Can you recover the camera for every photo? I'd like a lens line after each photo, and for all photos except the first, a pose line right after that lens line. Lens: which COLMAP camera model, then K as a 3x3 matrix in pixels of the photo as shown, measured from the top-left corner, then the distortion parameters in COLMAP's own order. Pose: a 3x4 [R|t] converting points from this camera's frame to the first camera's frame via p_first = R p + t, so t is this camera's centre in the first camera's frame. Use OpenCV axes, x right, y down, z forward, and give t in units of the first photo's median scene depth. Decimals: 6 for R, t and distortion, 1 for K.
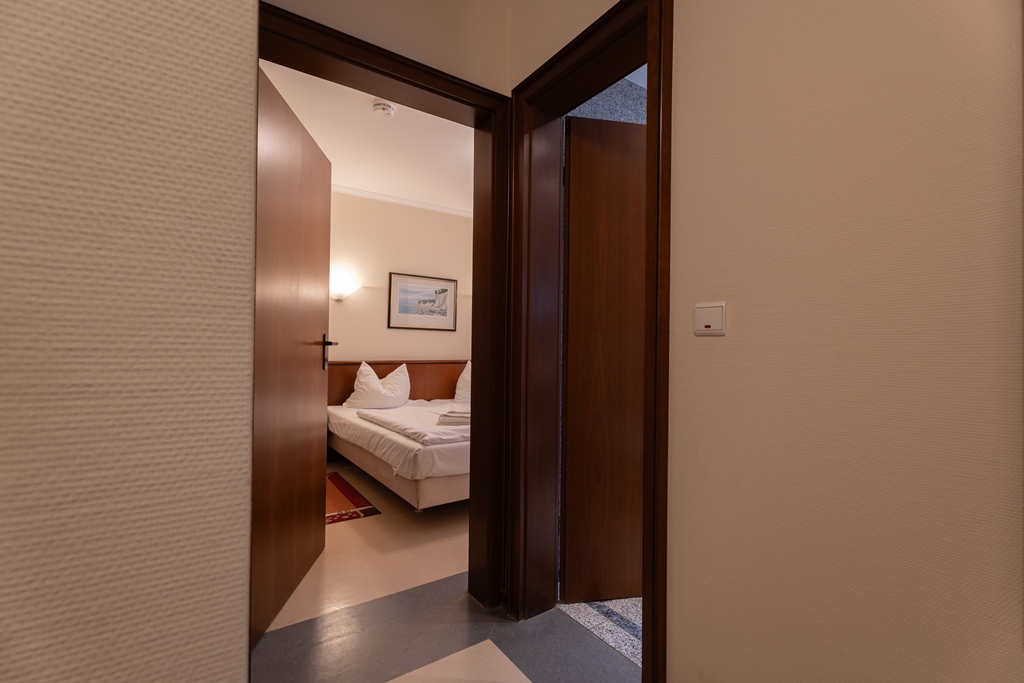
lens RADIAL K [[450.5, 0, 515.6], [0, 450.5, 344.4], [0, 0, 1]] dist [-0.000172, 0.000053]
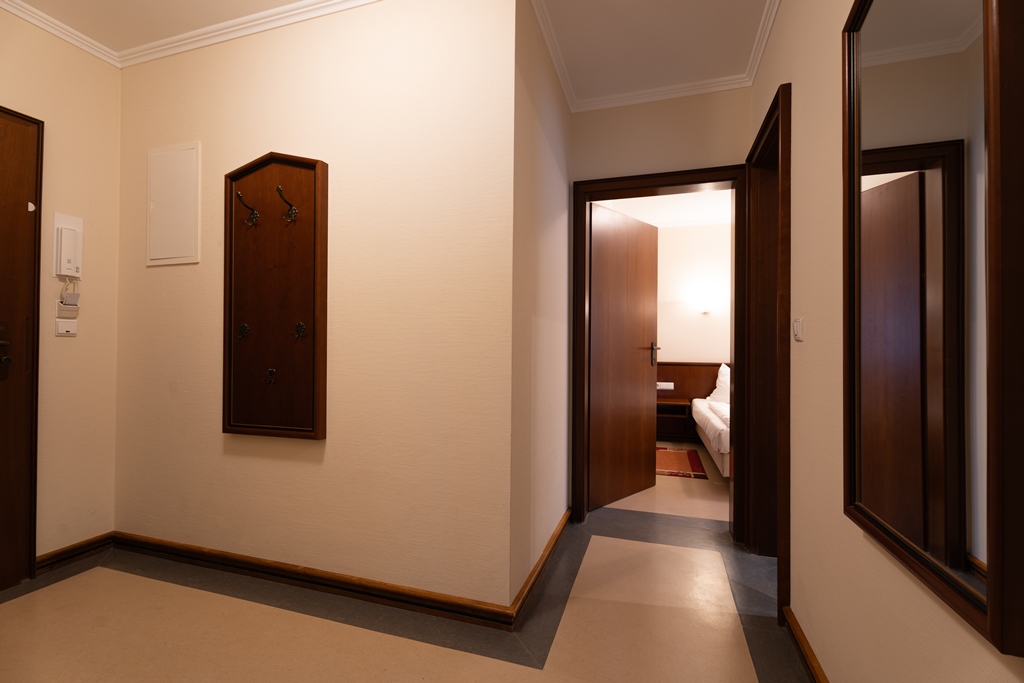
lens RADIAL K [[450.5, 0, 515.6], [0, 450.5, 344.4], [0, 0, 1]] dist [-0.000172, 0.000053]
pose [[0.611219, -0.015958, -0.791301, 0.460175], [0.006321, 0.999863, -0.015282, 0.004601], [0.791436, 0.004338, 0.611236, -0.267715]]
